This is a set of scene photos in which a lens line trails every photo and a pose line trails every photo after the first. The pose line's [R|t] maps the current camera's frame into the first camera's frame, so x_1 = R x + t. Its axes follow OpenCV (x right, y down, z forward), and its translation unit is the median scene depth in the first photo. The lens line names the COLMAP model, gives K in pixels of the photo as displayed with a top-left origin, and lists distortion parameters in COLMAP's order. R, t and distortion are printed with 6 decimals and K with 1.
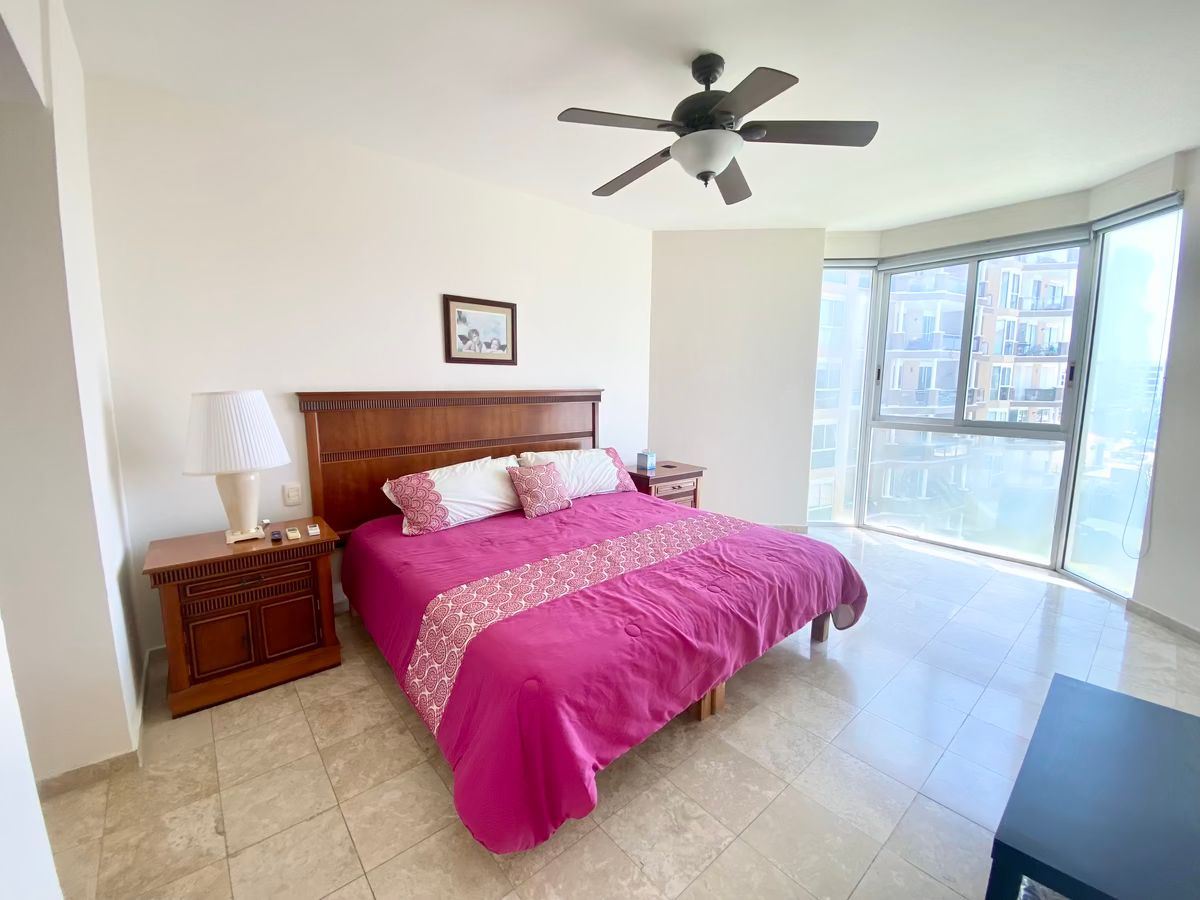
lens RADIAL K [[488.6, 0, 597.6], [0, 488.6, 449.1], [0, 0, 1]] dist [-0.001239, -0.001851]
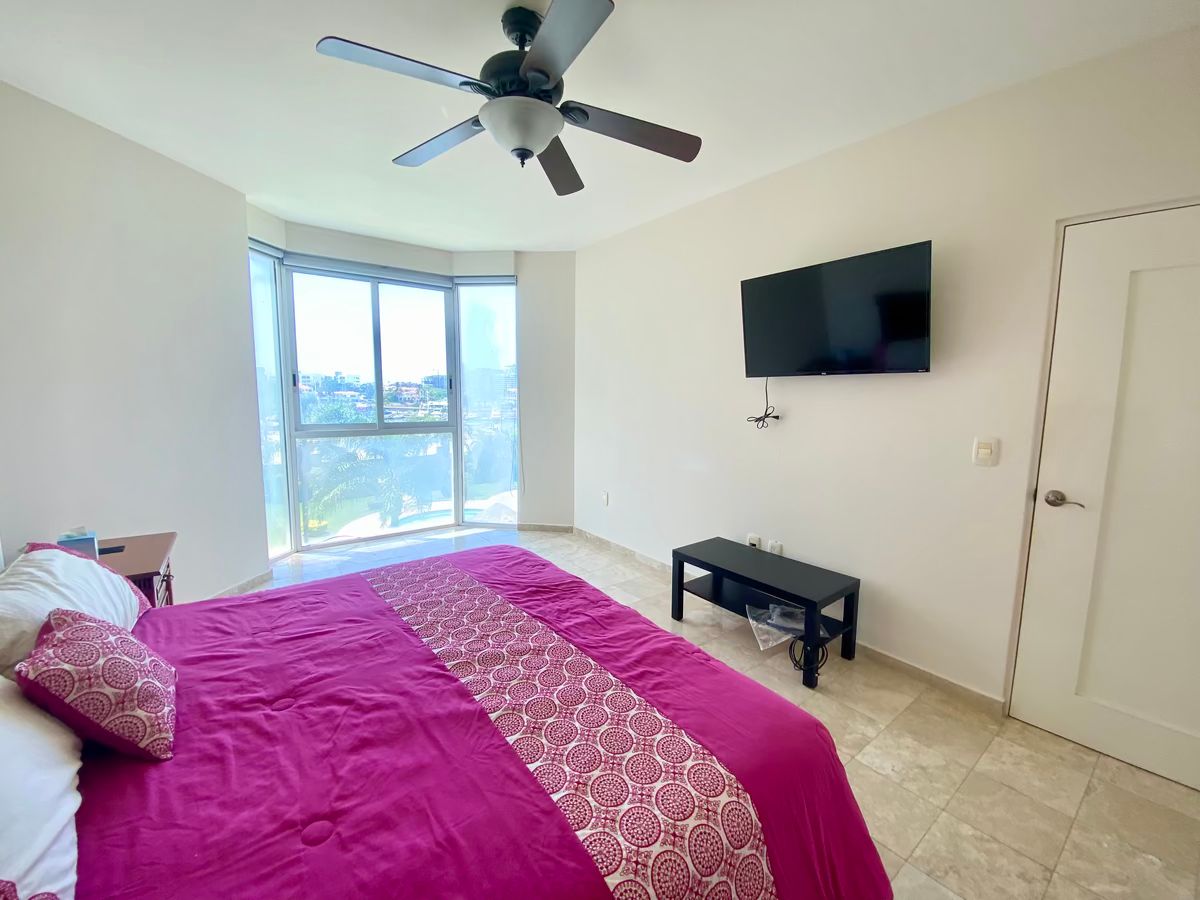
lens RADIAL K [[488.6, 0, 596.1], [0, 488.6, 442.8], [0, 0, 1]] dist [-0.001239, -0.001851]
pose [[0.042521, -0.113173, 0.992665, -0.451493], [0.130187, 0.985720, 0.106804, -0.090791], [-0.990577, 0.124691, 0.056647, 0.594398]]
